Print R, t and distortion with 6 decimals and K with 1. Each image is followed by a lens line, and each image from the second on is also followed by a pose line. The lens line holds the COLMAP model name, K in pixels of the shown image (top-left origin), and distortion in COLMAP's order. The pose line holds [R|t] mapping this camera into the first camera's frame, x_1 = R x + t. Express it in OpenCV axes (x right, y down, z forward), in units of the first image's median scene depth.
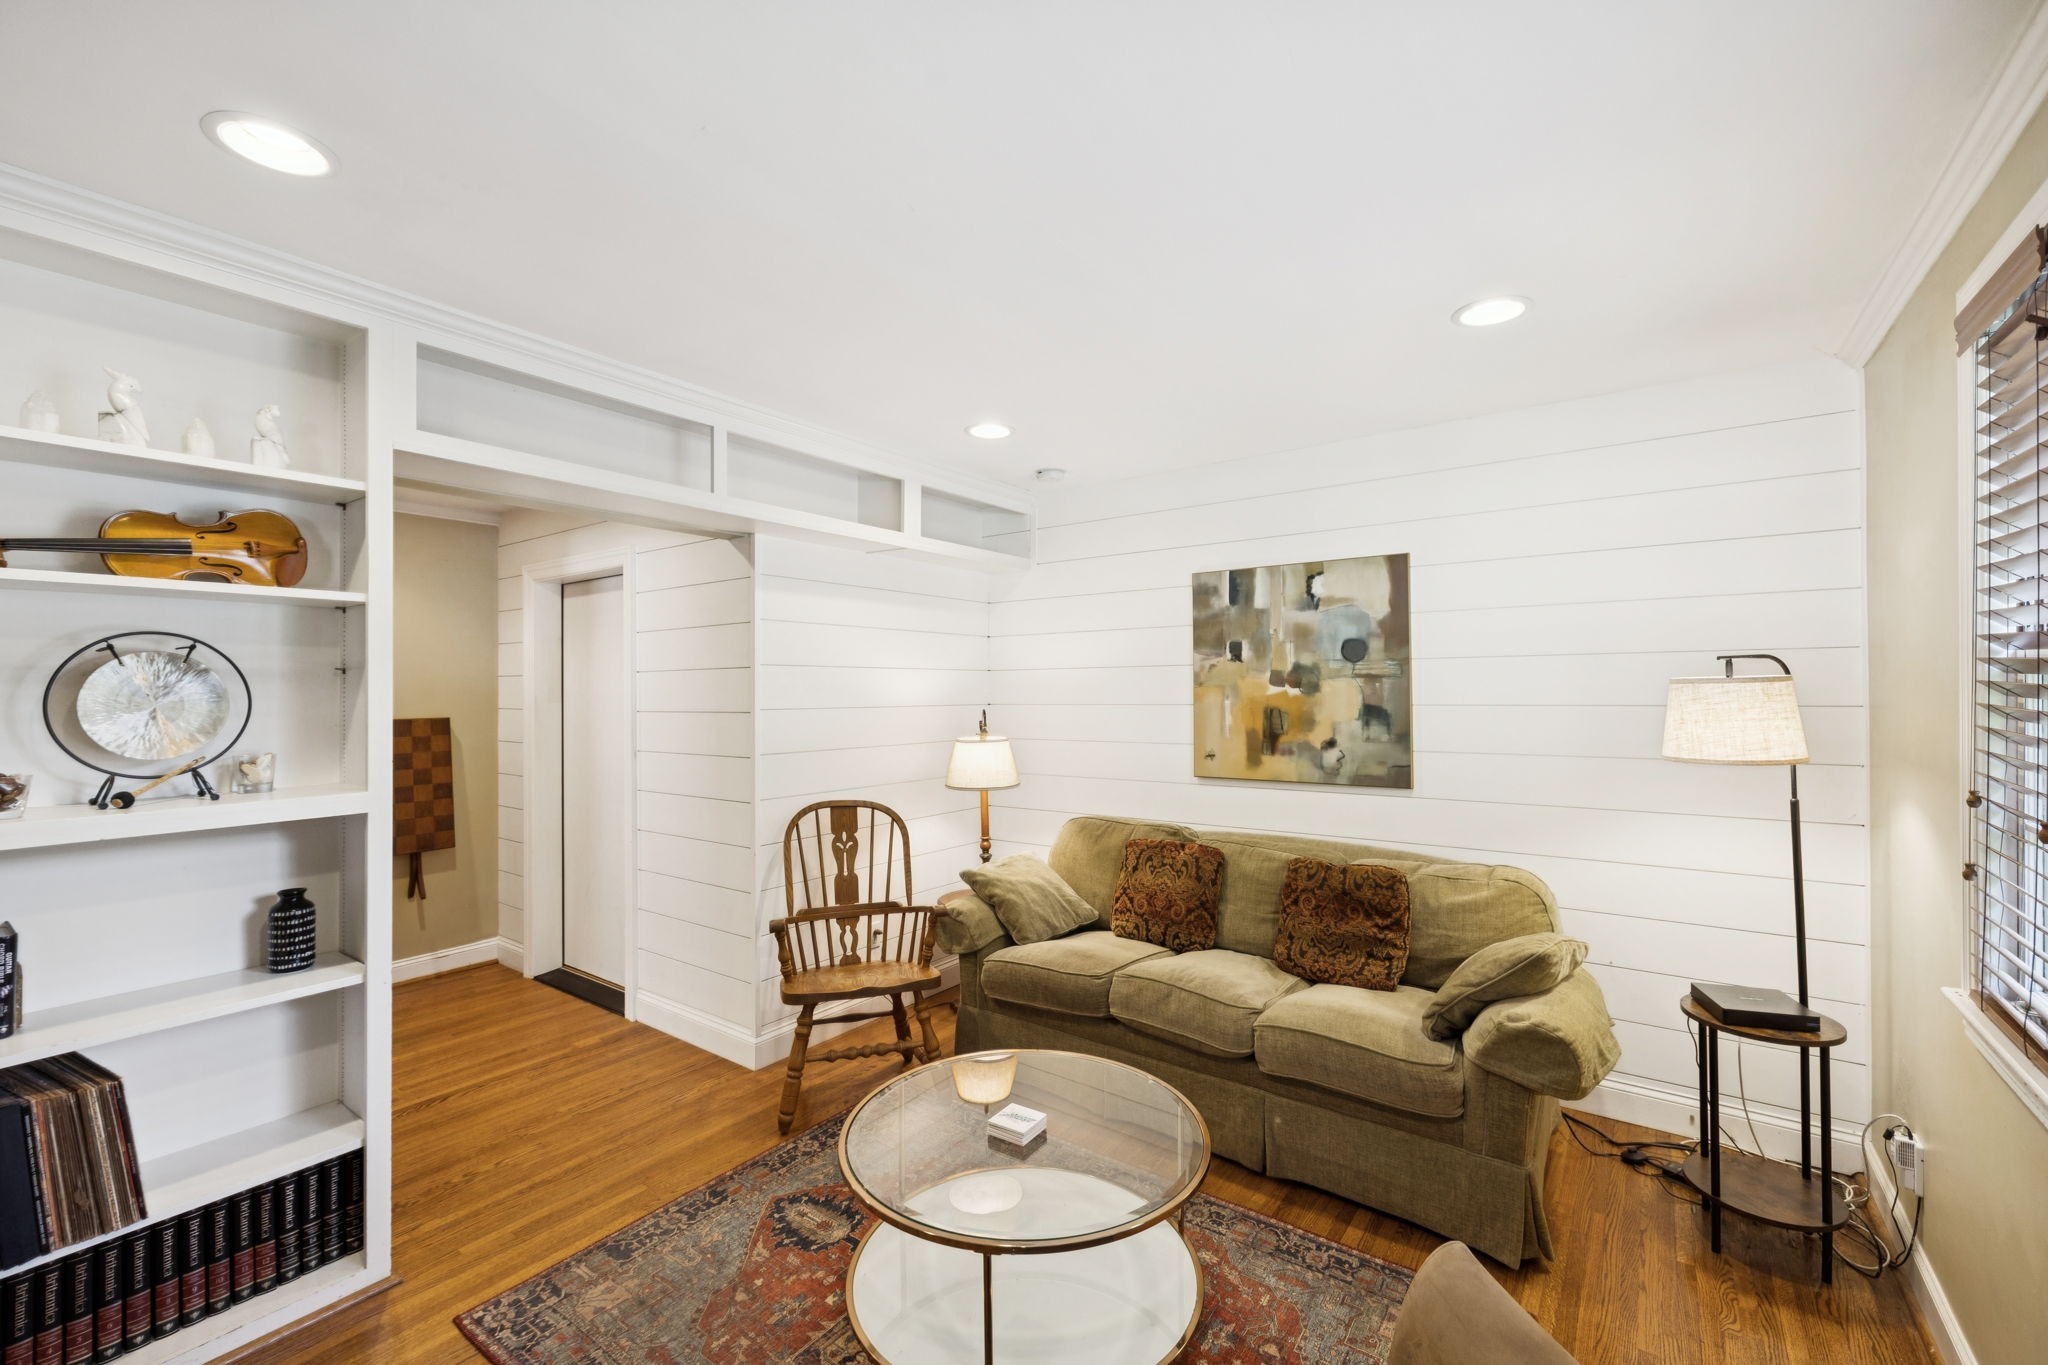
lens RADIAL K [[869.9, 0, 1025.7], [0, 869.9, 678.8], [0, 0, 1]] dist [0.000880, -0.000362]
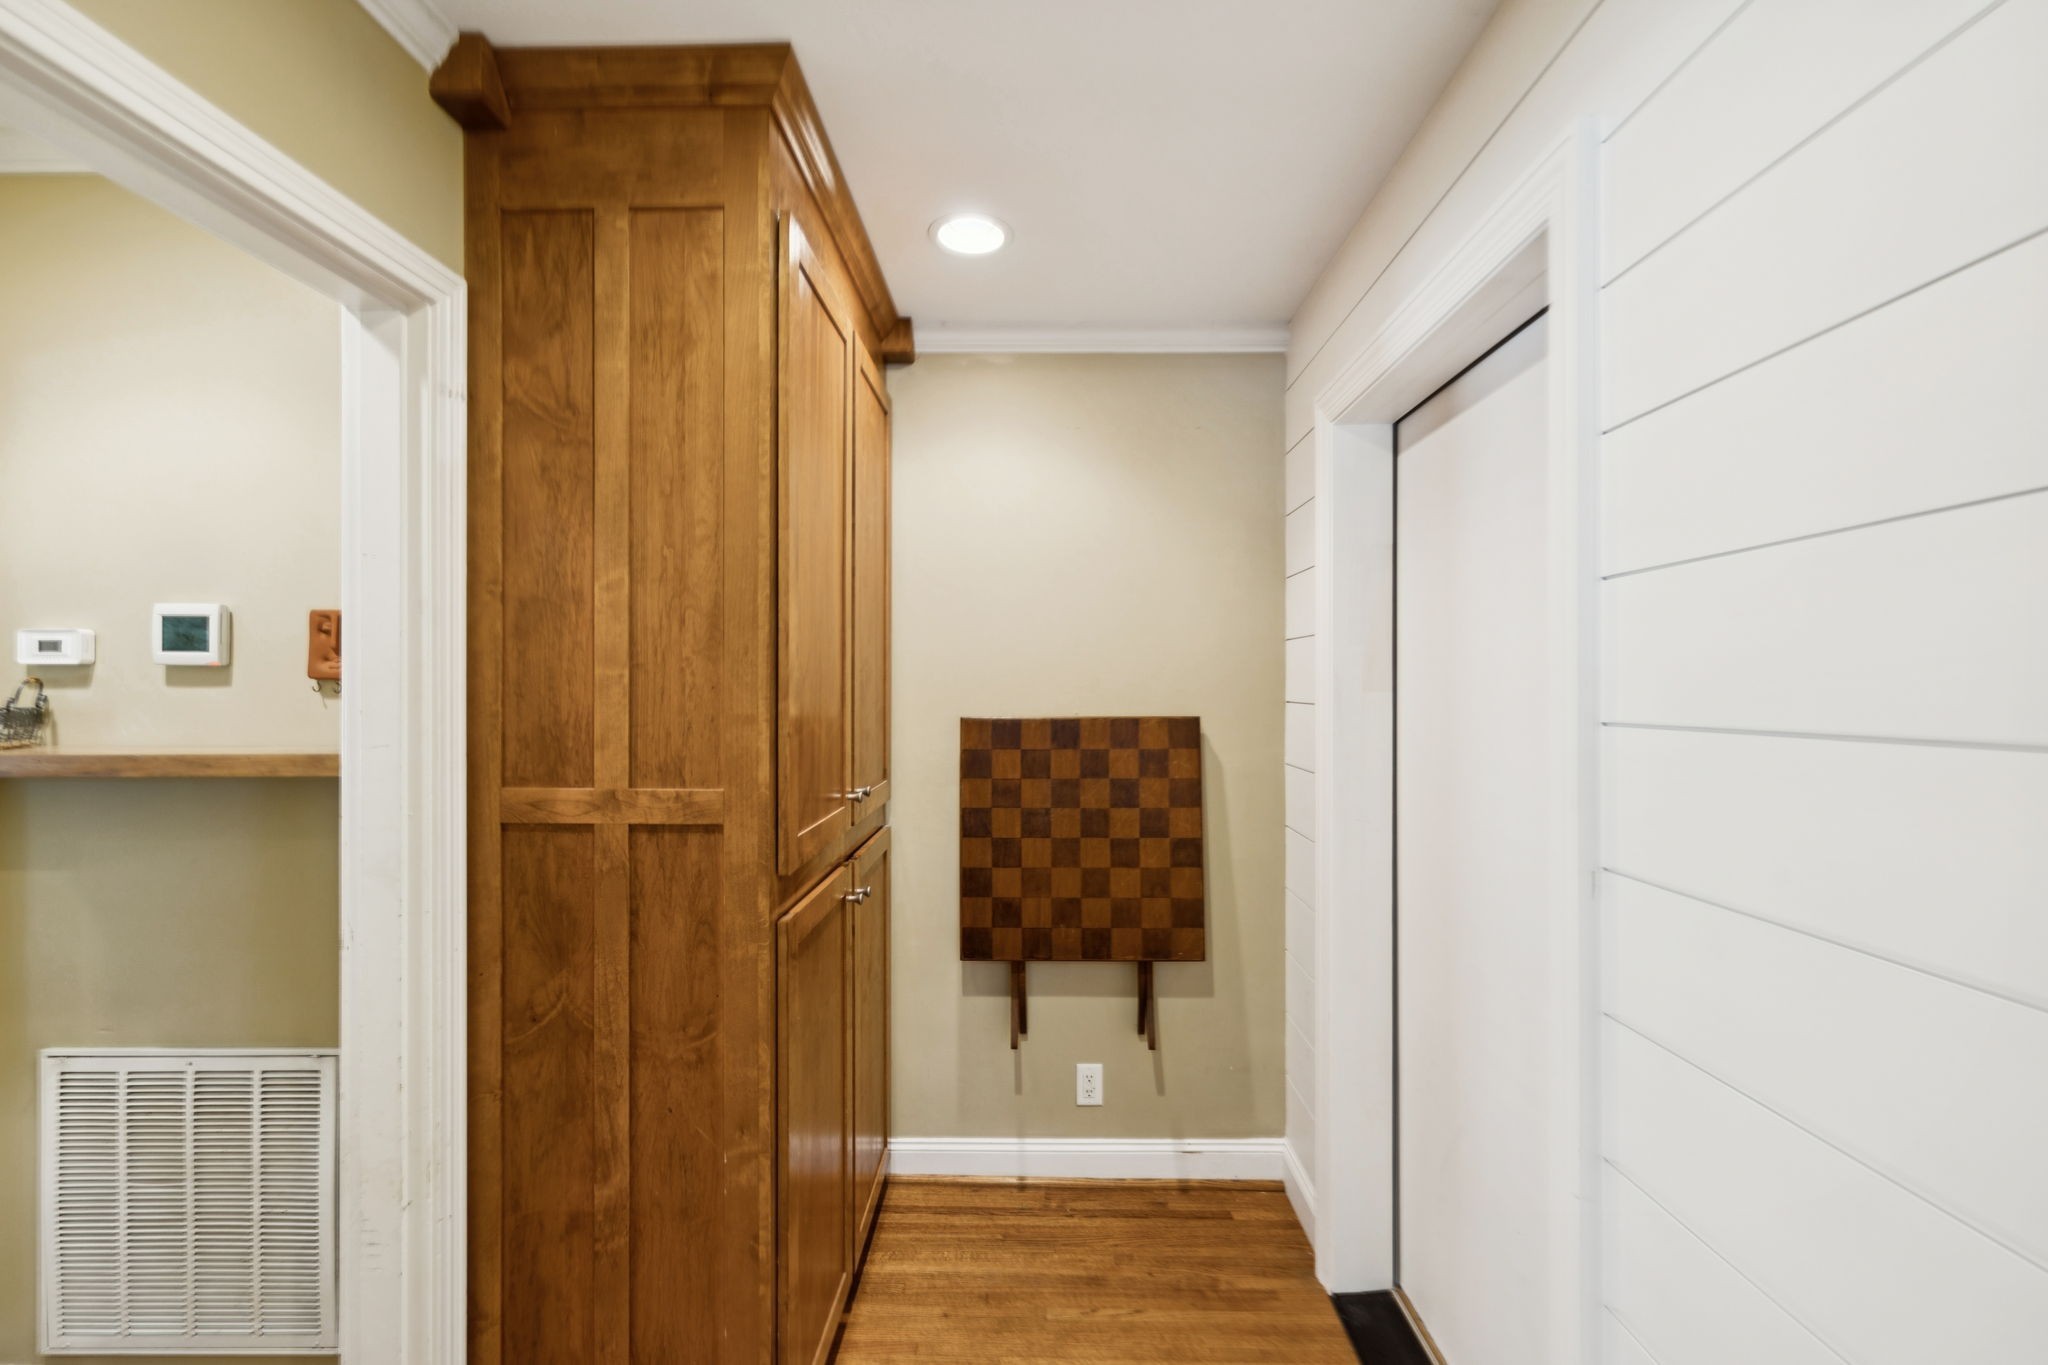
lens RADIAL K [[869.9, 0, 1025.7], [0, 869.9, 678.8], [0, 0, 1]] dist [0.000880, -0.000362]
pose [[0.574874, 0.005621, -0.818223, -0.287601], [0.001059, 0.999970, 0.007614, 0.017256], [0.818241, -0.005243, 0.574851, 0.609093]]
